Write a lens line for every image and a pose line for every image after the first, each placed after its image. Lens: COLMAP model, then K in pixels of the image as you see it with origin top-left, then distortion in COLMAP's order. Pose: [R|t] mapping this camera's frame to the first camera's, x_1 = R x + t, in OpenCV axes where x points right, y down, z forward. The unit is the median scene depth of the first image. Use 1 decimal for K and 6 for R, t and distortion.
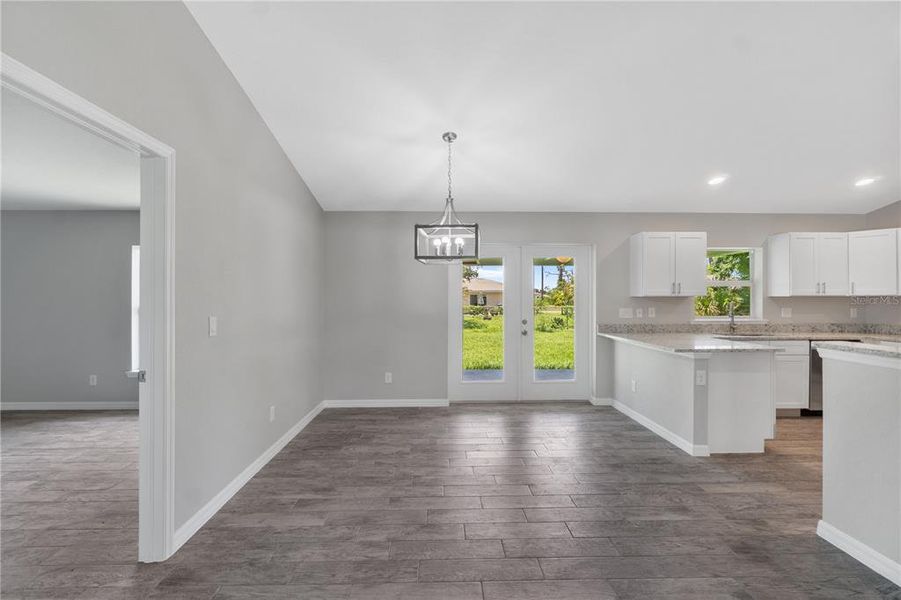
lens RADIAL K [[391.2, 0, 451.9], [0, 391.2, 300.2], [0, 0, 1]] dist [-0.001973, 0.000534]
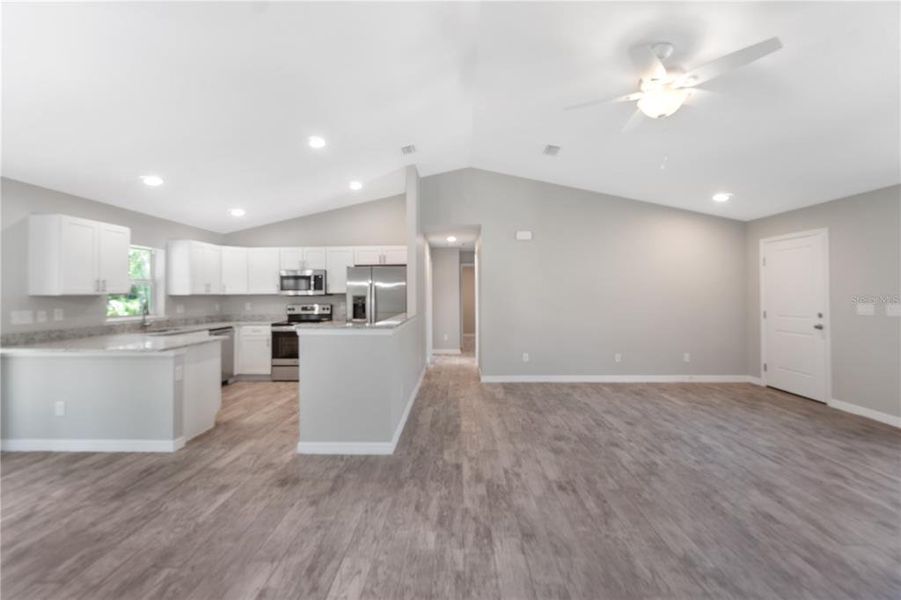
lens RADIAL K [[391.2, 0, 447.5], [0, 391.2, 293.3], [0, 0, 1]] dist [-0.001973, 0.000534]
pose [[0.048591, 0.002533, 0.998816, -0.323638], [0.007275, 0.999969, -0.002889, -0.005767], [-0.998792, 0.007407, 0.048571, 0.202946]]
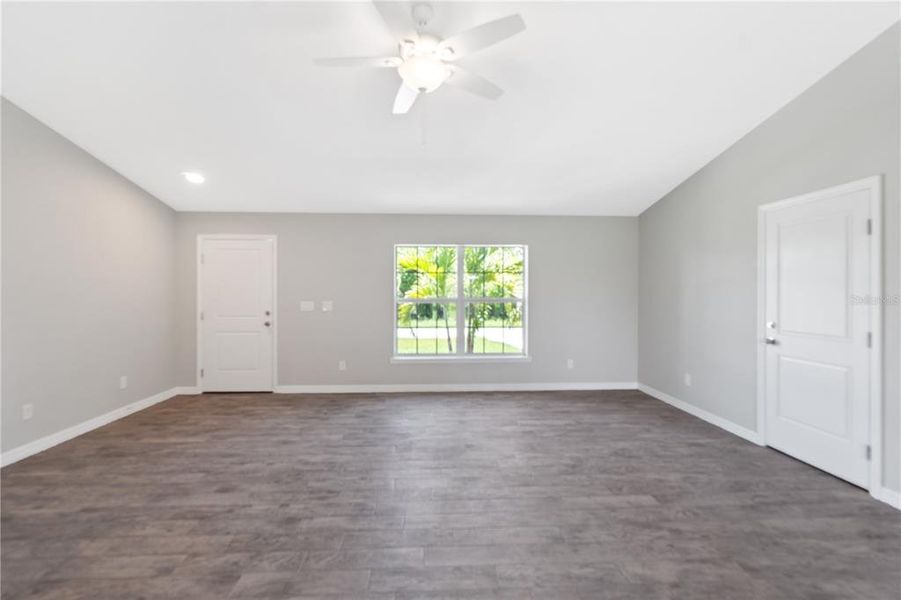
lens RADIAL K [[391.2, 0, 451.3], [0, 391.2, 291.3], [0, 0, 1]] dist [-0.001973, 0.000534]
pose [[-0.999617, -0.000002, -0.027677, 0.389825], [0.000042, 0.999999, -0.001589, -0.005213], [0.027677, -0.001590, -0.999616, 0.475238]]
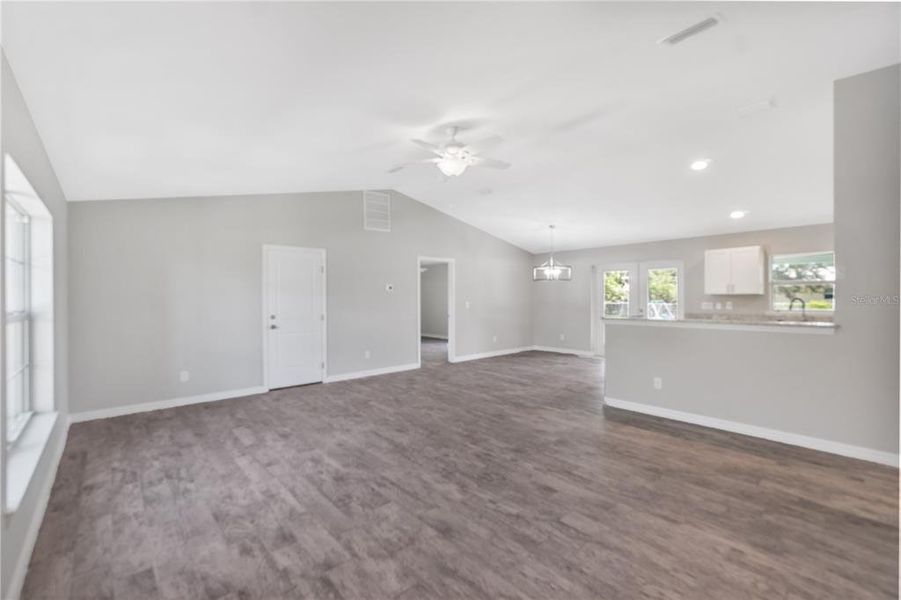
lens RADIAL K [[391.2, 0, 435.9], [0, 391.2, 297.9], [0, 0, 1]] dist [-0.001973, 0.000534]
pose [[0.615766, -0.001669, -0.787927, 1.226226], [0.005024, 0.999986, 0.001809, -0.003984], [0.787913, -0.005072, 0.615766, -0.855389]]
